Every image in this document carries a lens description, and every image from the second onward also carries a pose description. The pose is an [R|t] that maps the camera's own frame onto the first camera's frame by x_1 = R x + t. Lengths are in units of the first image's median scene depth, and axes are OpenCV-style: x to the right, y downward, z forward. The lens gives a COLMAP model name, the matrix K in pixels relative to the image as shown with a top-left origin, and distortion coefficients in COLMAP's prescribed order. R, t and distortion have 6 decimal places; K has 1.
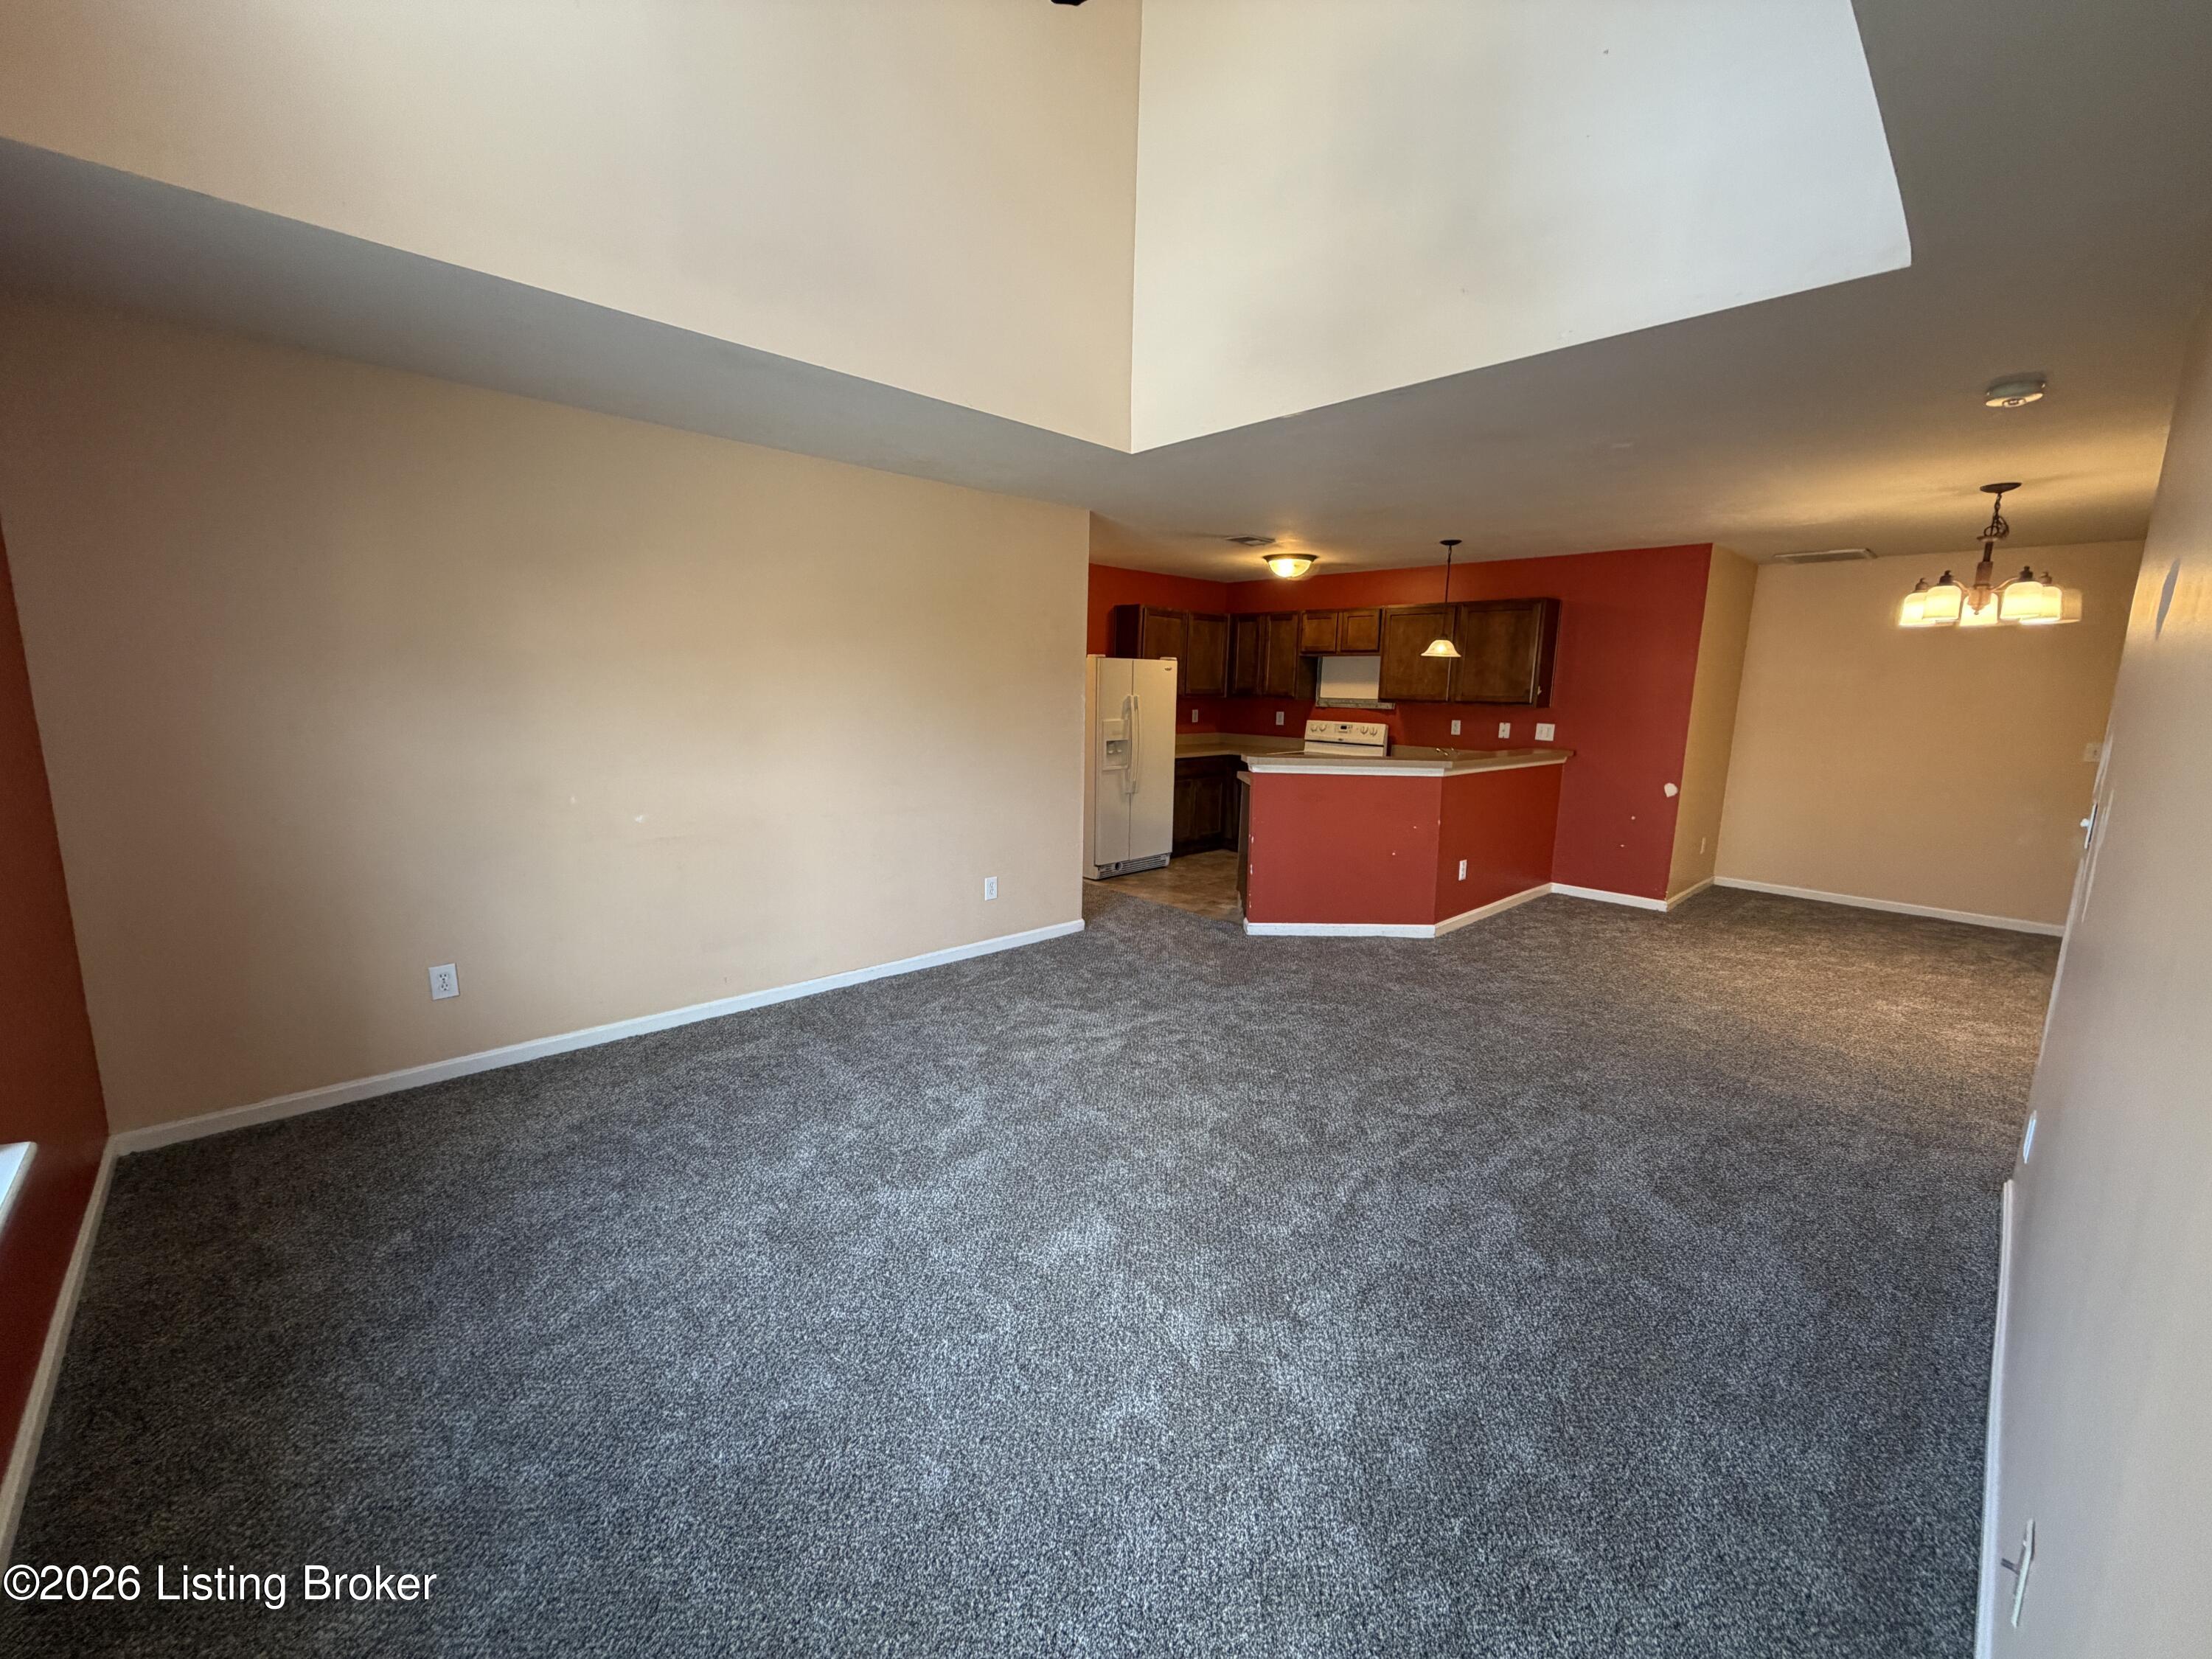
lens RADIAL K [[880.3, 0, 1093.2], [0, 880.3, 831.5], [0, 0, 1]] dist [0.007149, -0.000078]
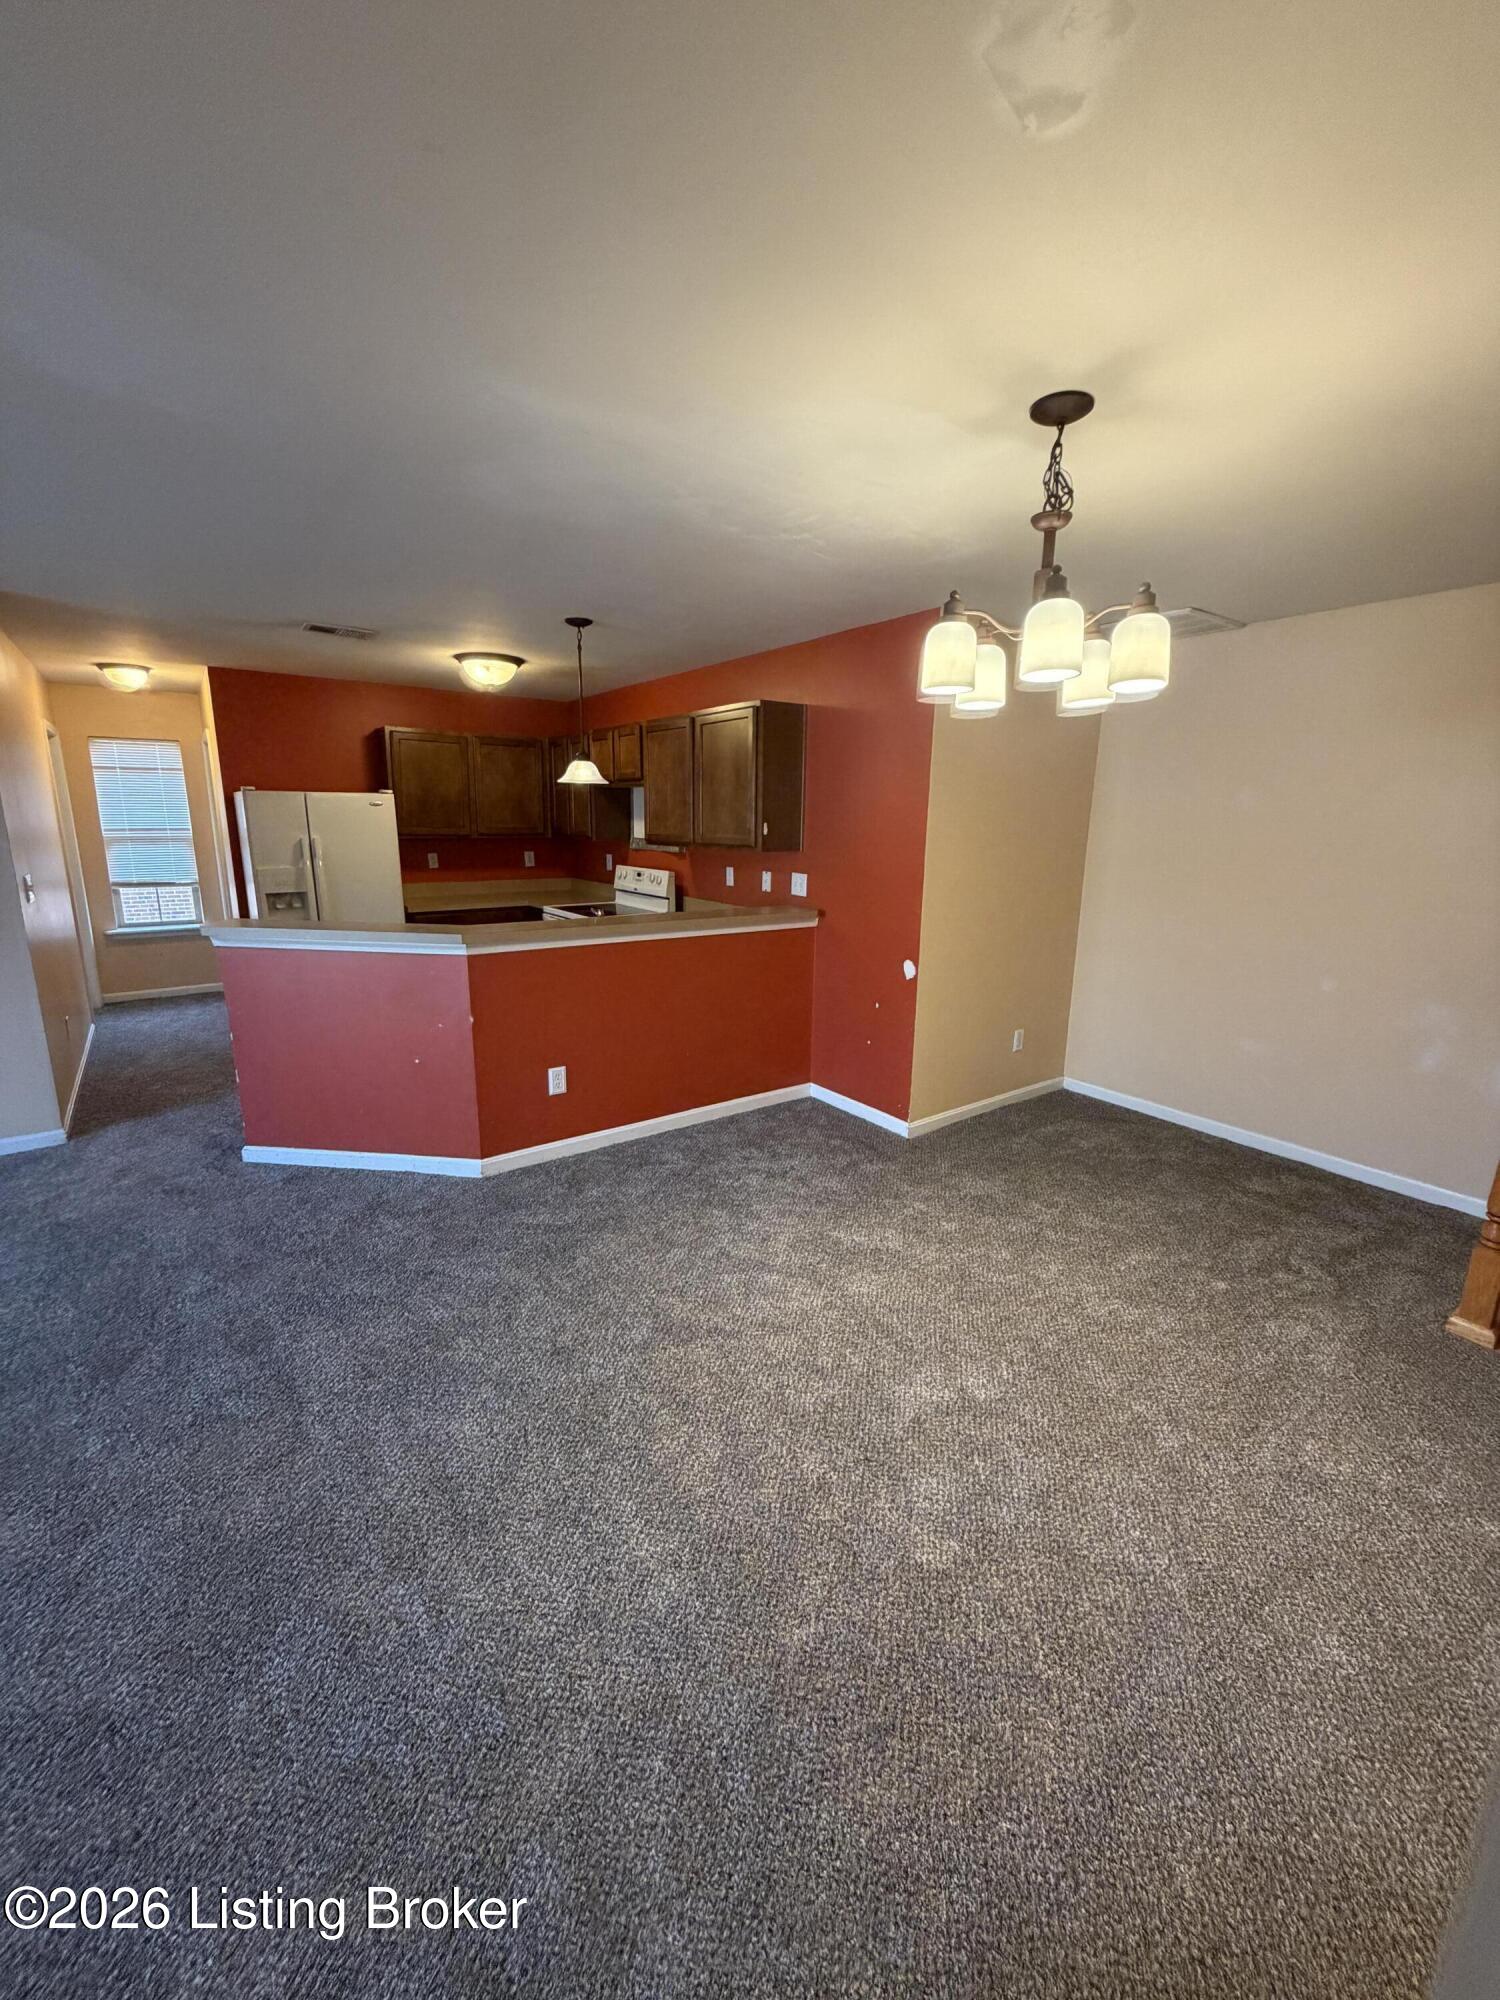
lens RADIAL K [[795.9, 0, 739.0], [0, 795.9, 990.2], [0, 0, 1]] dist [0.007149, -0.000078]
pose [[0.990933, 0.019858, -0.132881, 0.927767], [-0.014010, 0.998898, 0.044802, -0.087851], [0.133624, -0.042534, 0.990119, 0.535660]]
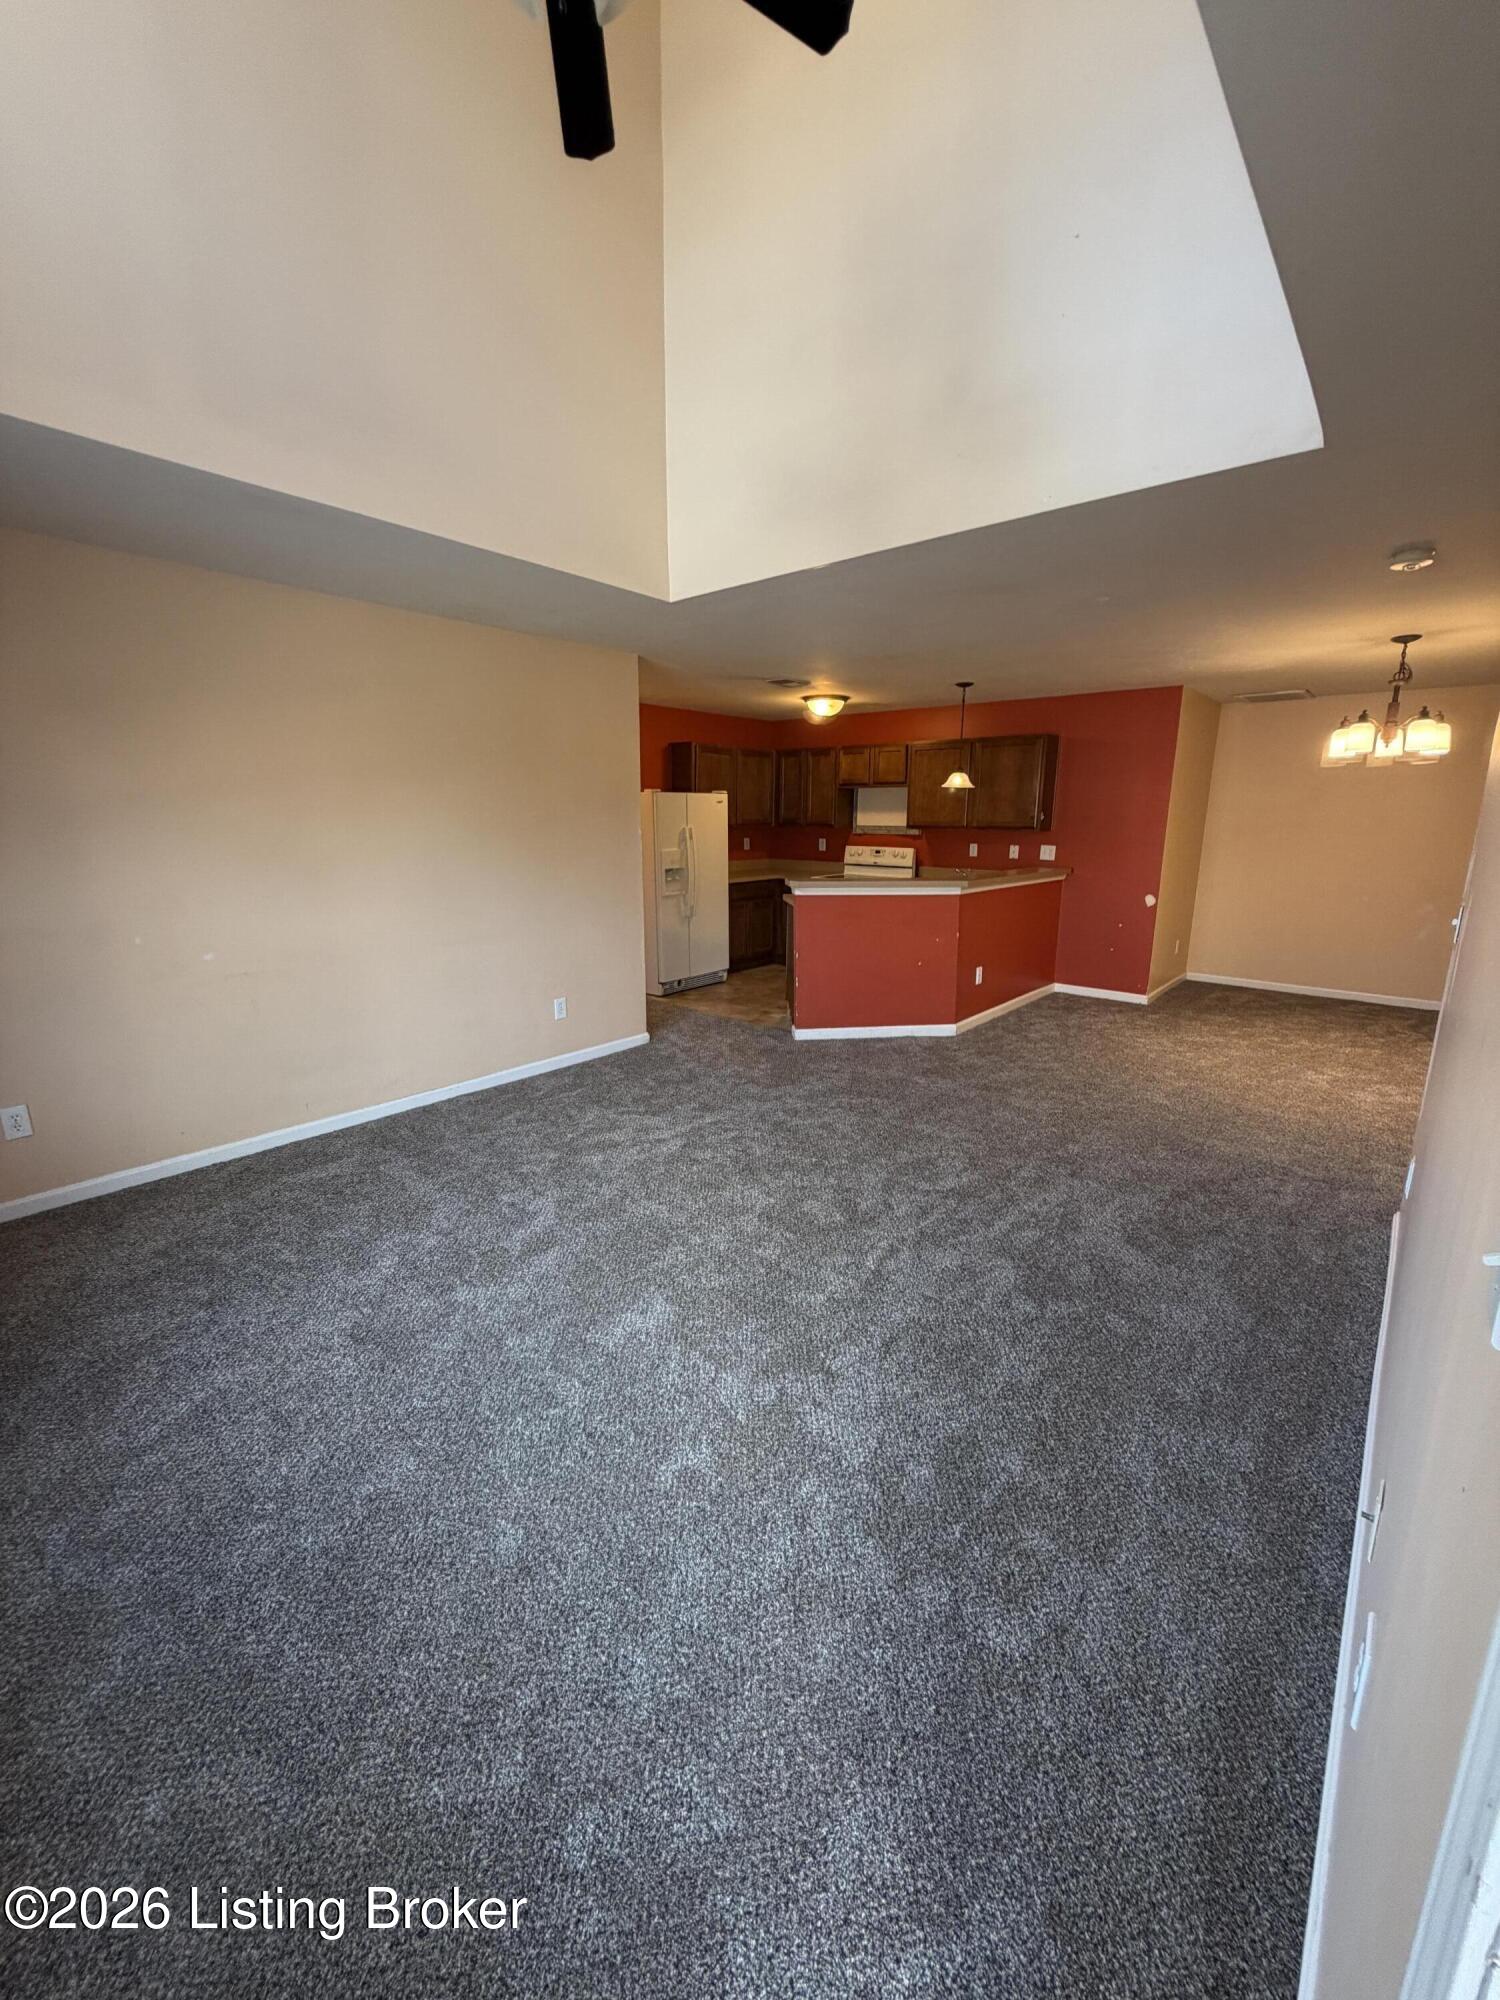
lens RADIAL K [[795.9, 0, 745.0], [0, 795.9, 990.6], [0, 0, 1]] dist [0.007149, -0.000078]
pose [[0.994499, -0.038246, 0.097517, 0.020123], [0.033018, 0.997958, 0.054670, -0.005029], [-0.099408, -0.051150, 0.993731, -0.002967]]
